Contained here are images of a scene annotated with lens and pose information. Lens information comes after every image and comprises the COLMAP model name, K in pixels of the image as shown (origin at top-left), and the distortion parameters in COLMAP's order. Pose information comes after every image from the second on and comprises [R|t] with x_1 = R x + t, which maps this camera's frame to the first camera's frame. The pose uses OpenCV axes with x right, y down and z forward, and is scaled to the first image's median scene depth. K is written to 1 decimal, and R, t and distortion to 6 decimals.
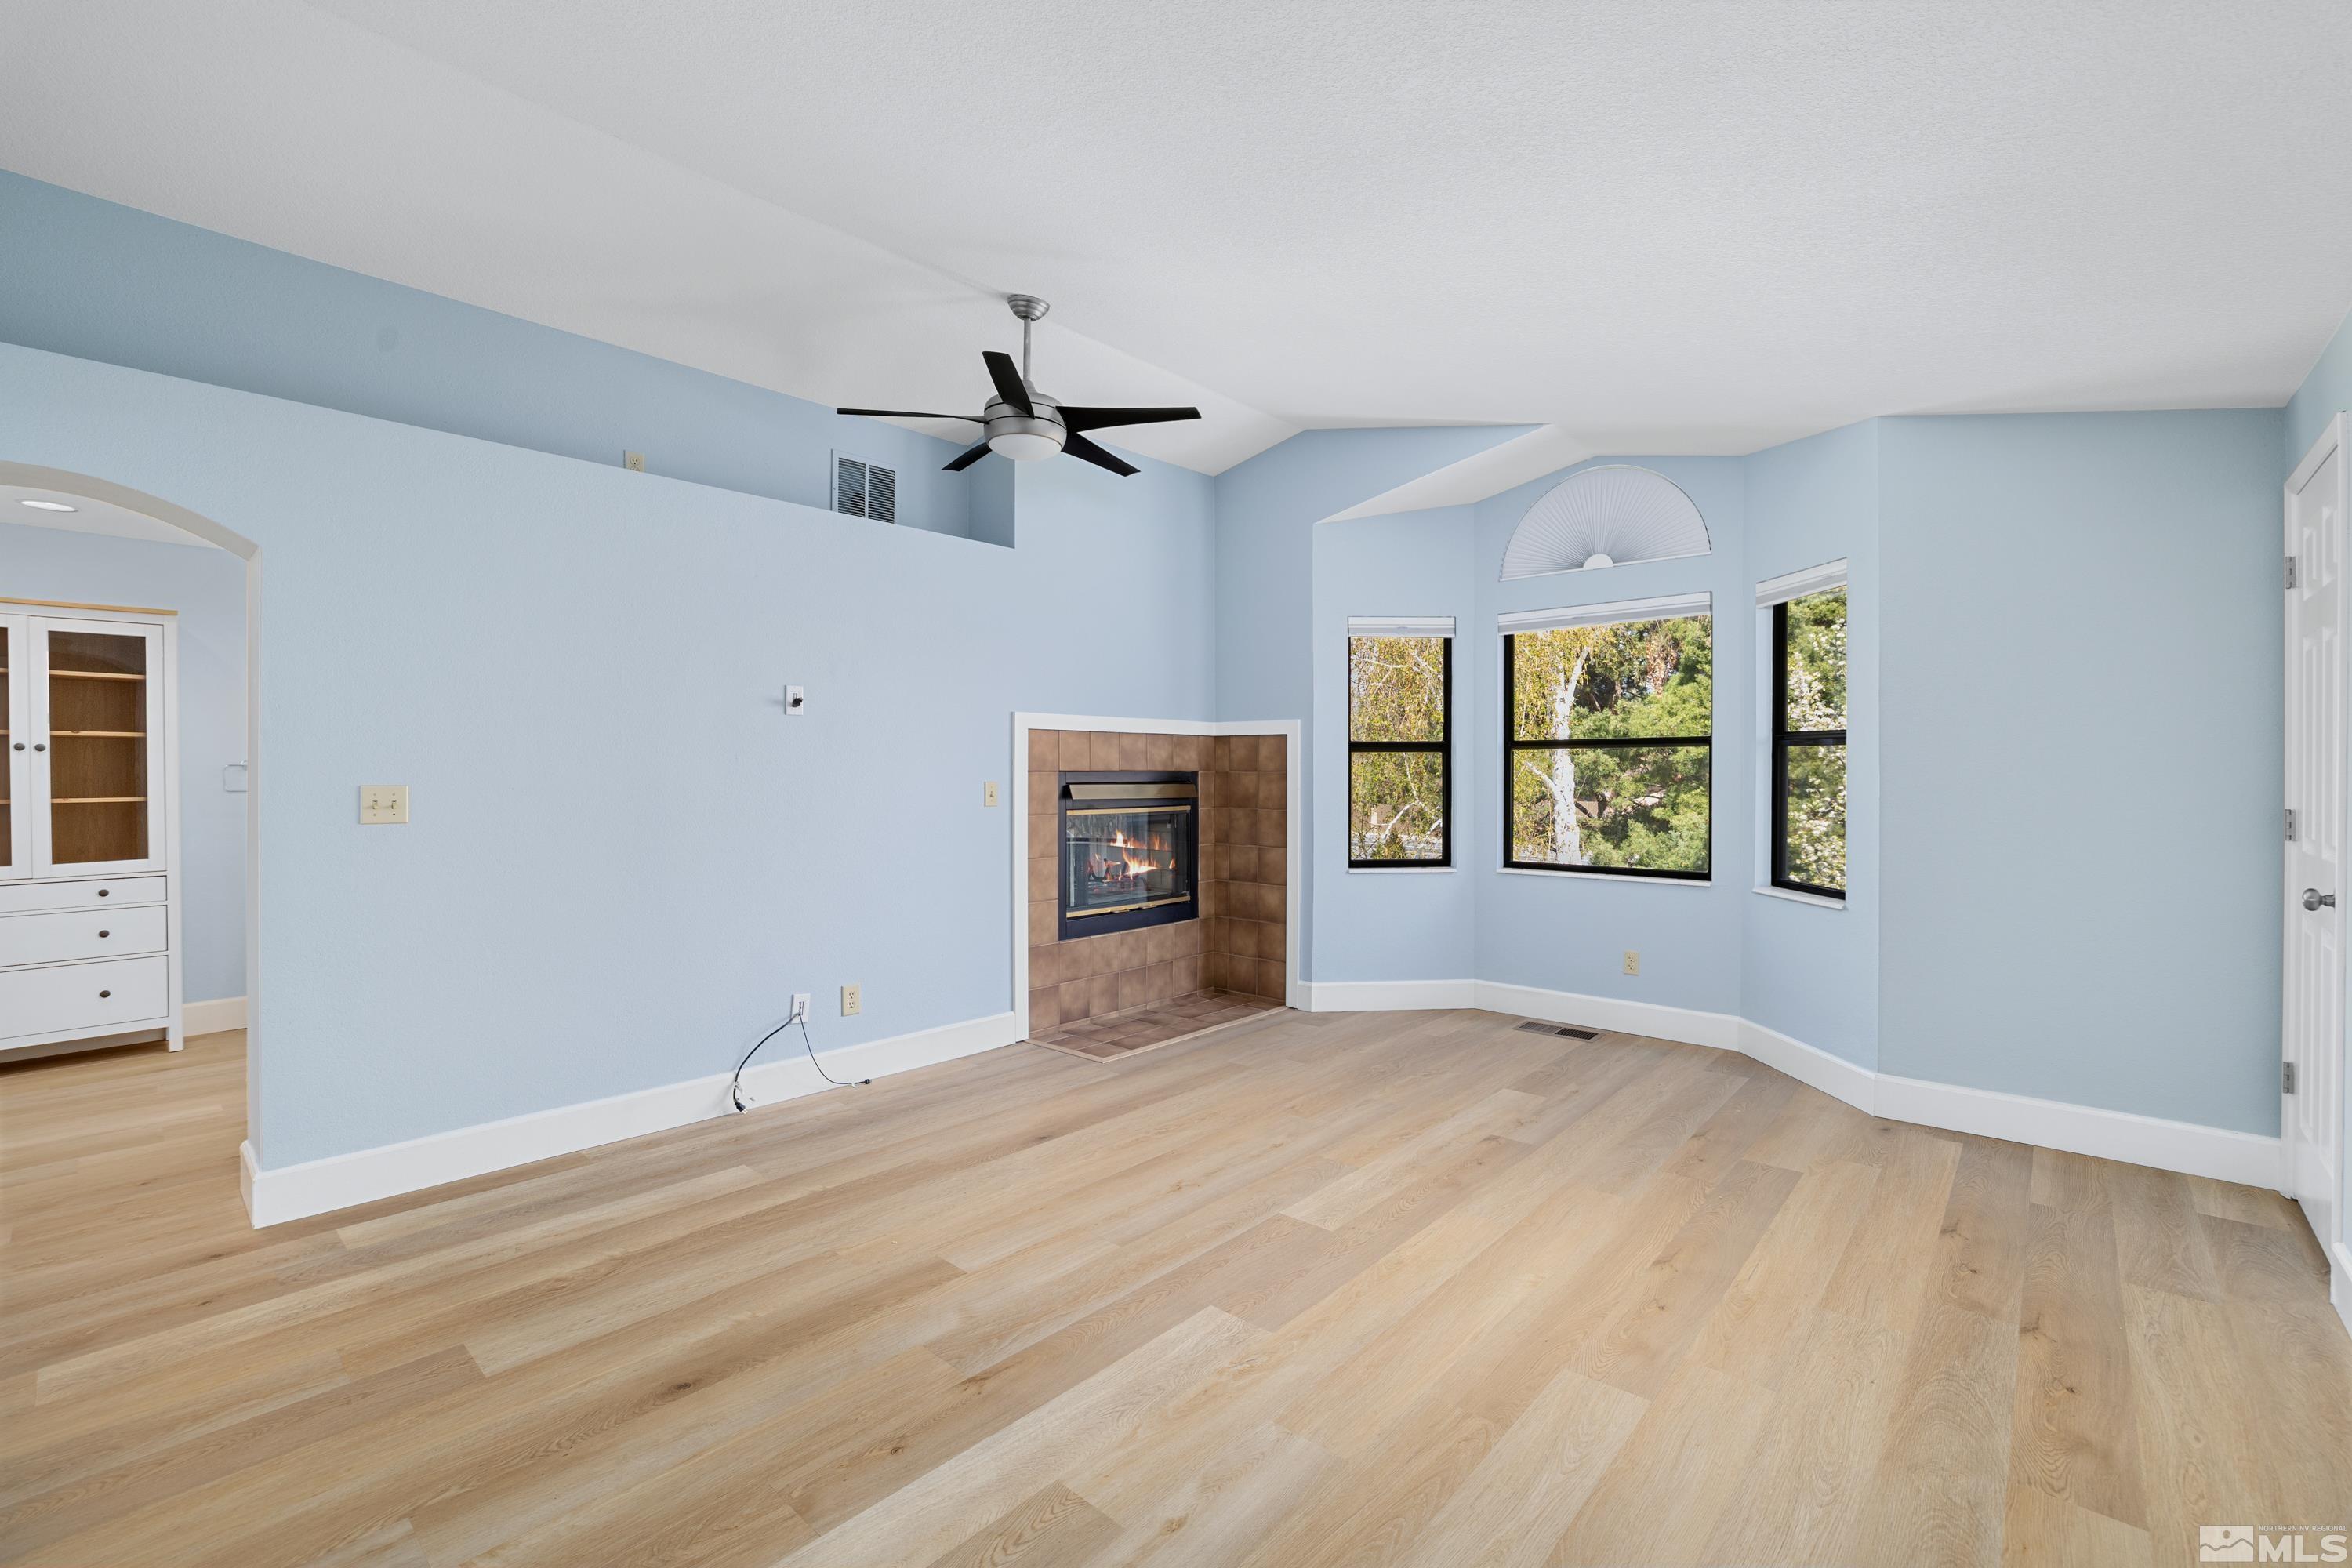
lens RADIAL K [[1022.4, 0, 1178.4], [0, 1022.4, 782.4], [0, 0, 1]] dist [0.001464, 0.000286]
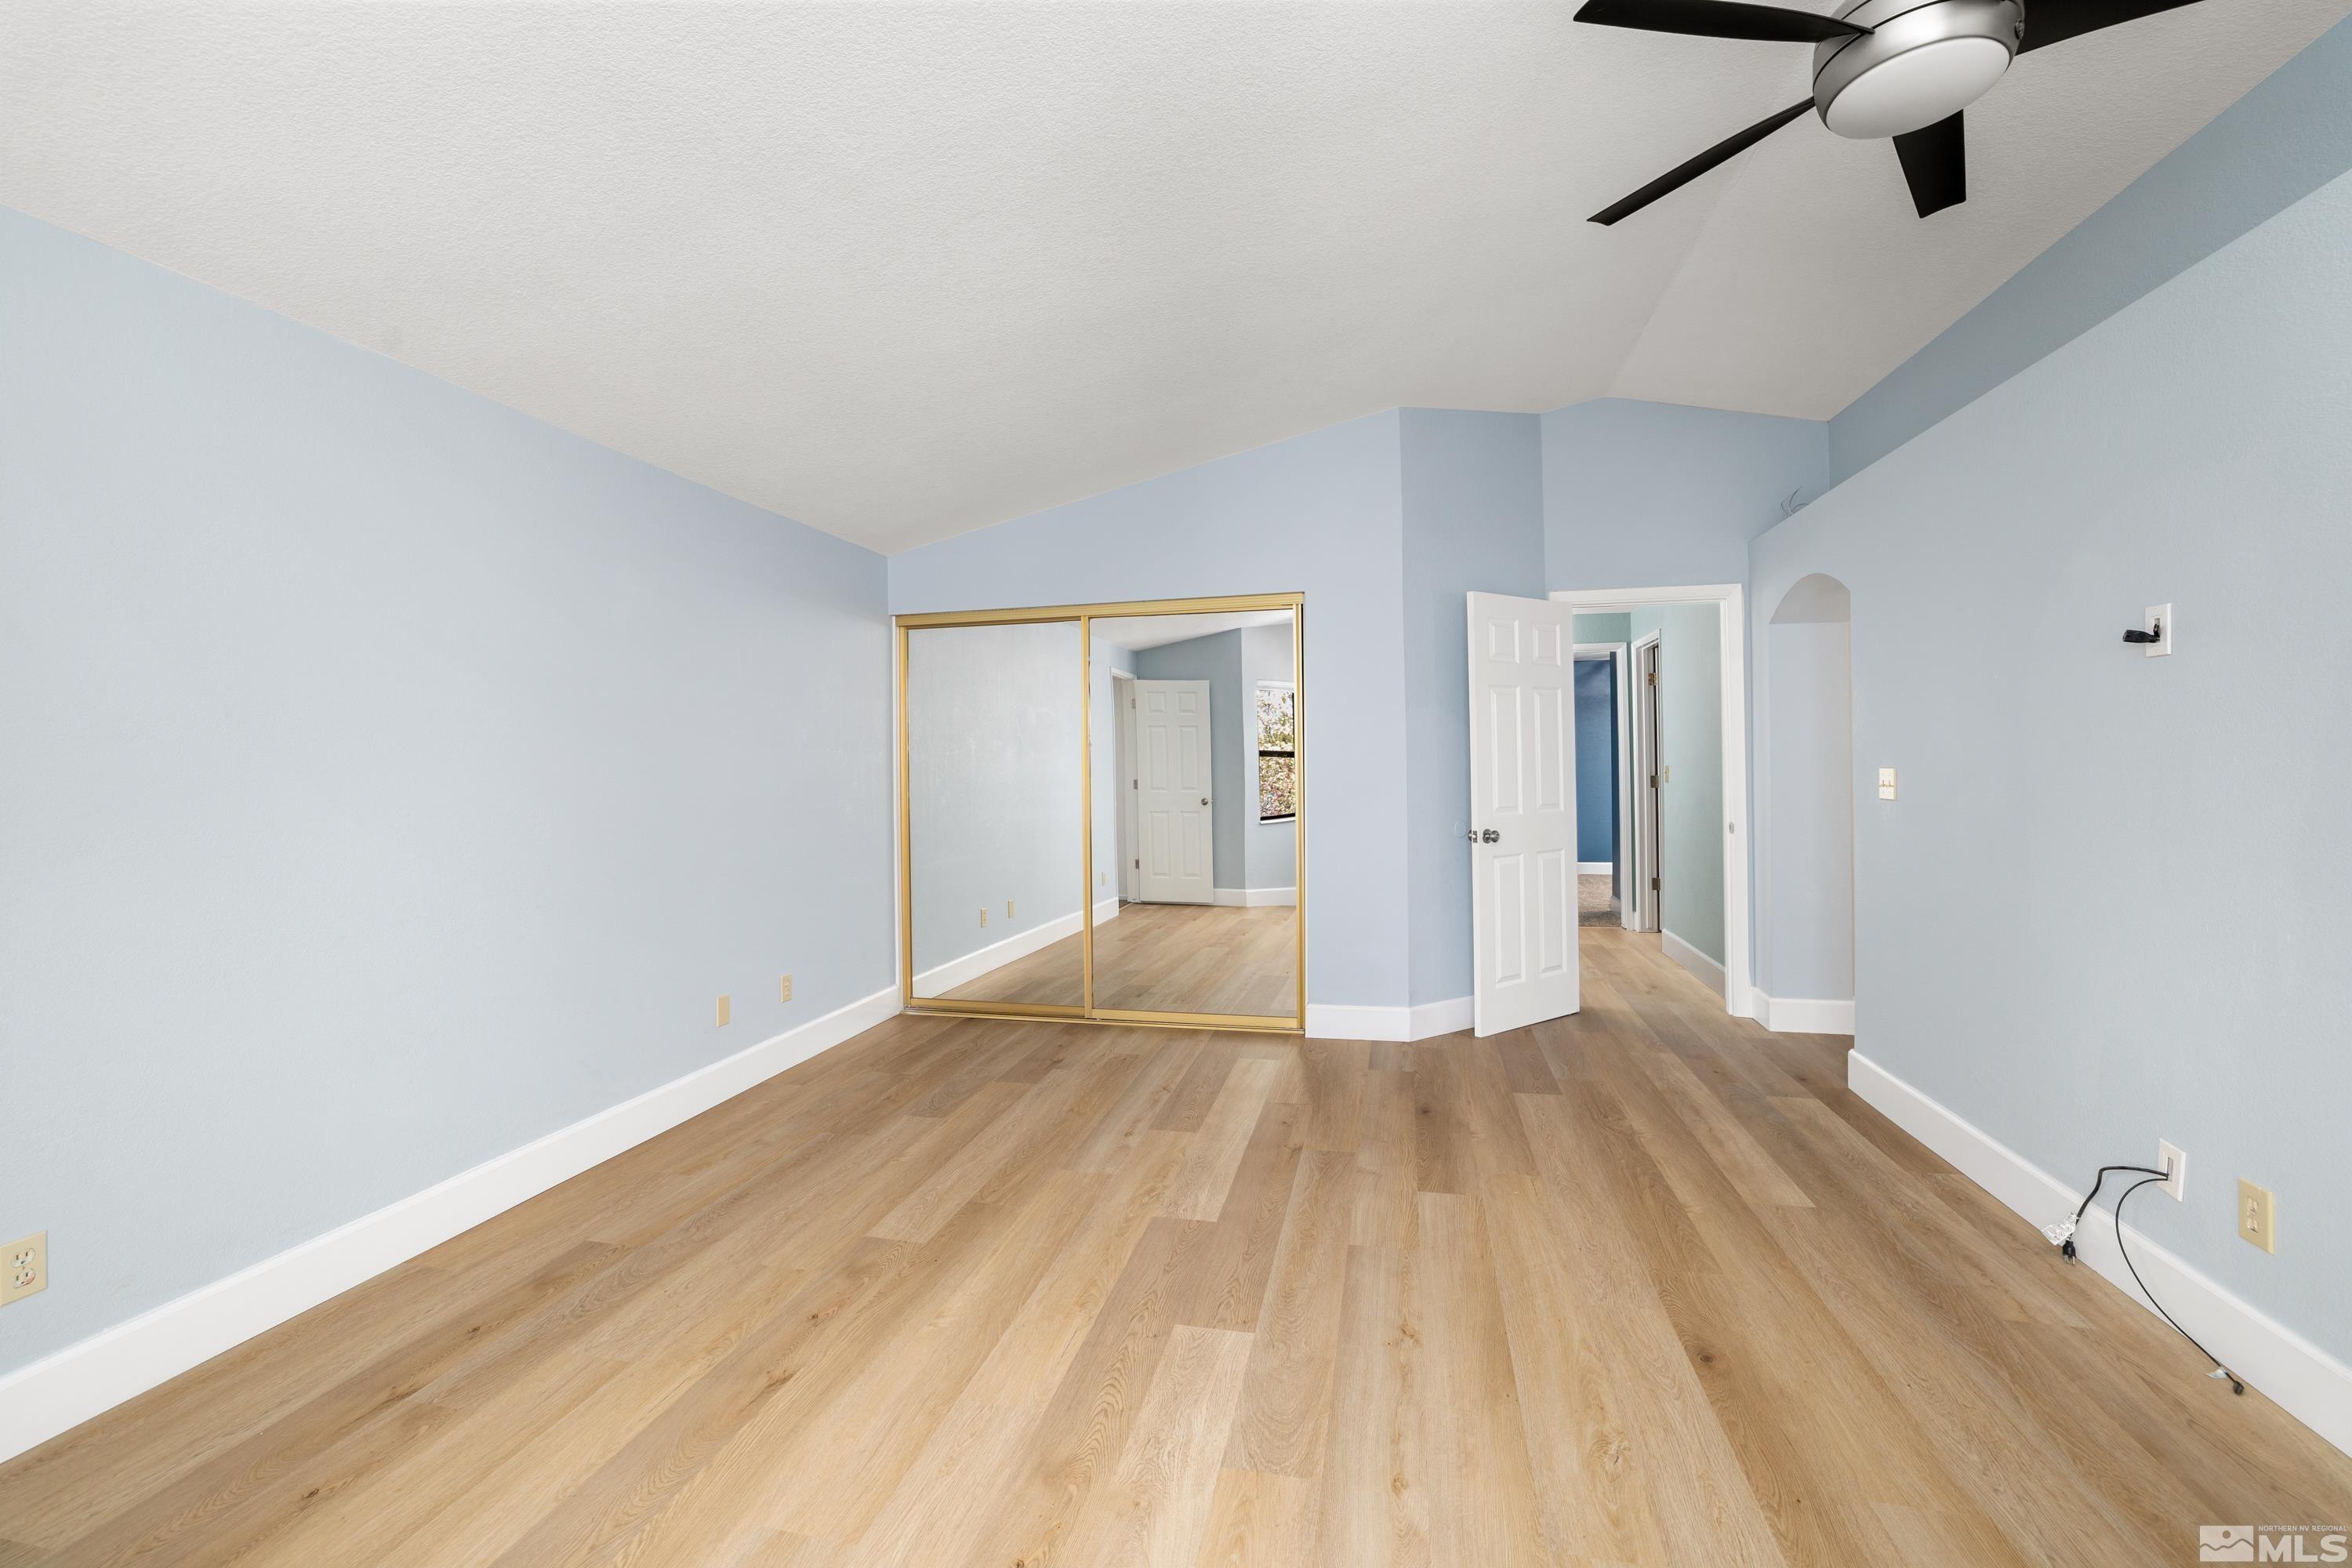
lens RADIAL K [[1022.4, 0, 1175.5], [0, 1022.4, 769.3], [0, 0, 1]] dist [0.001464, 0.000286]
pose [[-0.874645, 0.010716, -0.484645, 0.587350], [0.004827, 0.999899, 0.013398, -0.018162], [0.484739, 0.009379, -0.874609, 1.852725]]
